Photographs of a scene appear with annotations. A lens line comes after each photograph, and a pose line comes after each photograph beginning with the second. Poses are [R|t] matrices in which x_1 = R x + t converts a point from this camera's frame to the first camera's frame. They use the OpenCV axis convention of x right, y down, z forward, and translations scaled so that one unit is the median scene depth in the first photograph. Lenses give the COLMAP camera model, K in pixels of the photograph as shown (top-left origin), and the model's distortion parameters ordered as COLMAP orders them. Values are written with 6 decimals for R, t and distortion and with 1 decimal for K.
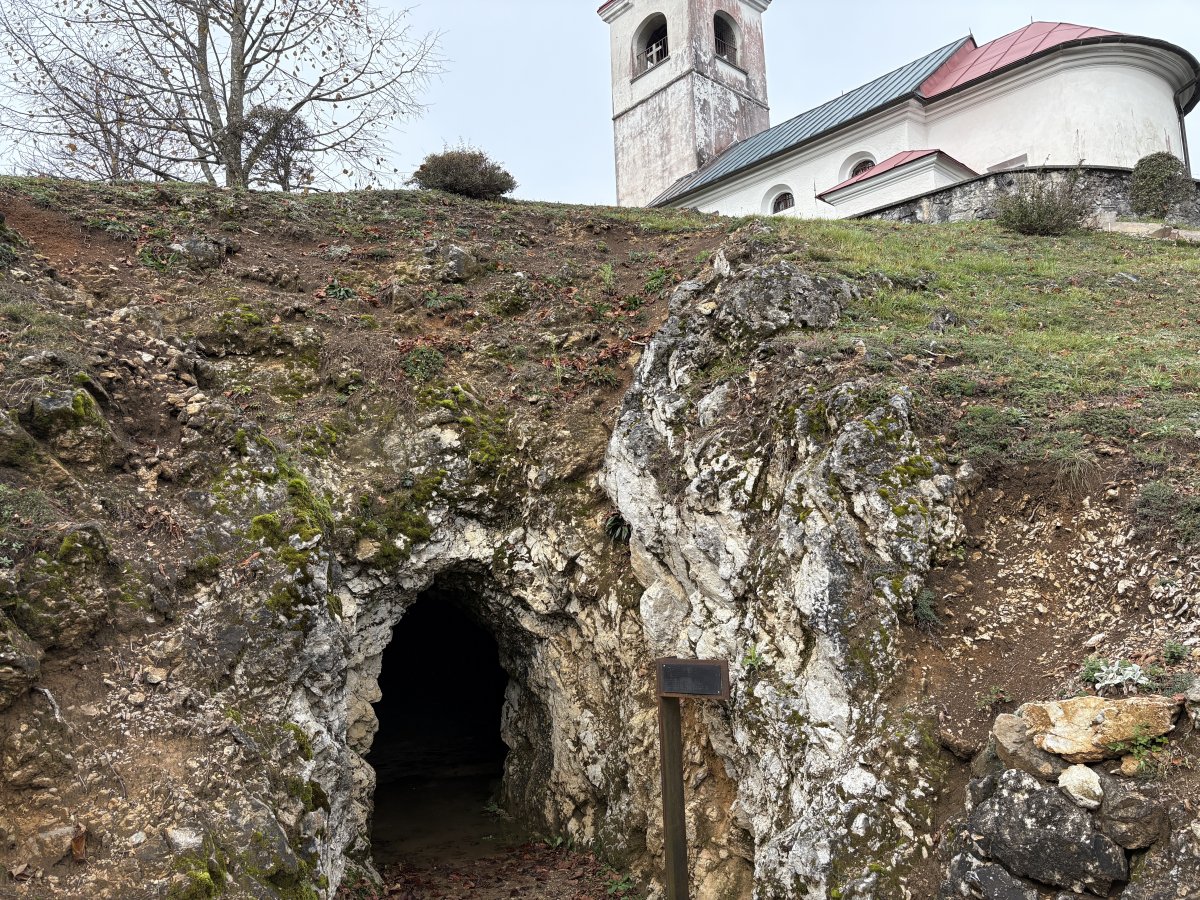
lens RADIAL K [[910.1, 0, 601.8], [0, 910.1, 482.5], [0, 0, 1]] dist [0.025902, -0.005745]
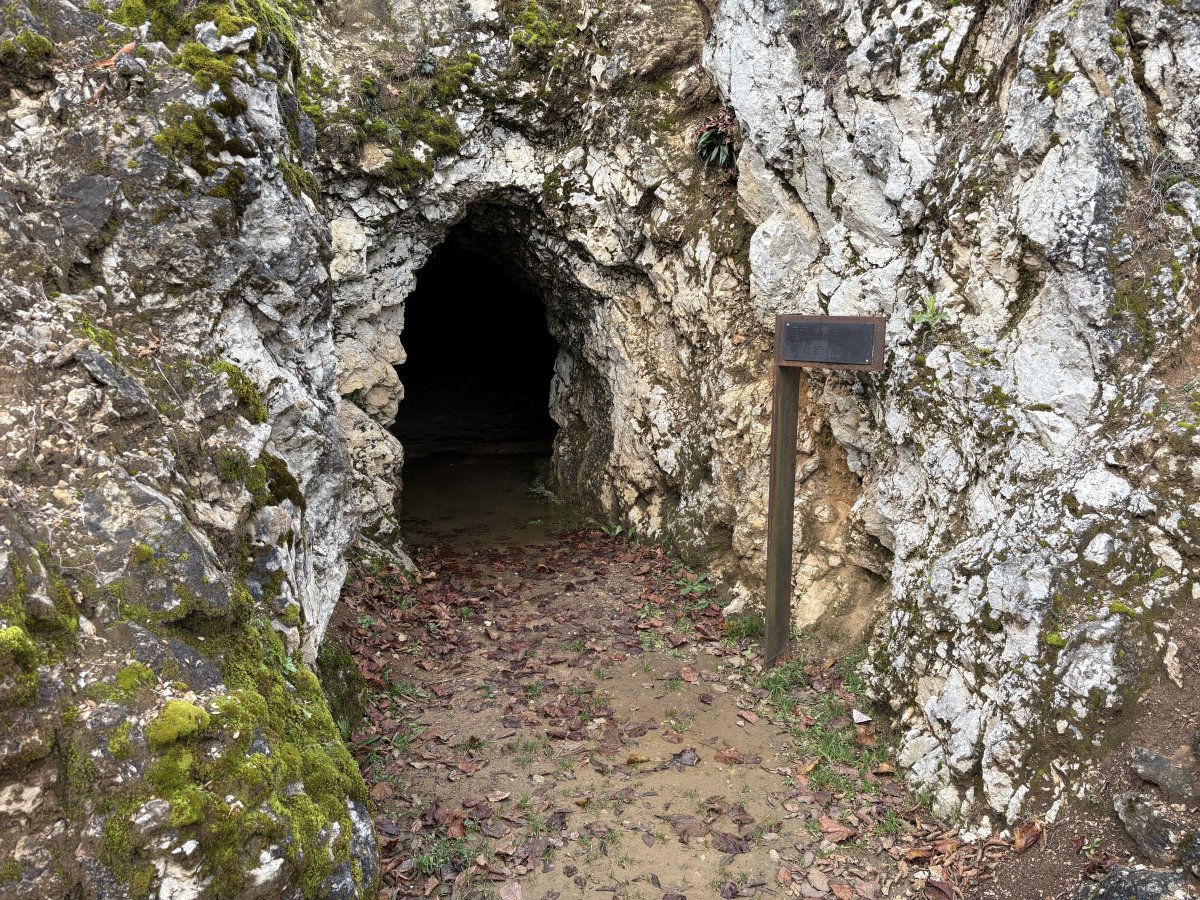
lens RADIAL K [[930.1, 0, 661.7], [0, 930.1, 452.6], [0, 0, 1]] dist [0.076994, -0.067847]
pose [[0.998824, 0.040076, 0.027299, -0.057030], [-0.046415, 0.953122, 0.299007, 0.094360], [-0.014036, -0.299922, 0.953860, 0.303756]]
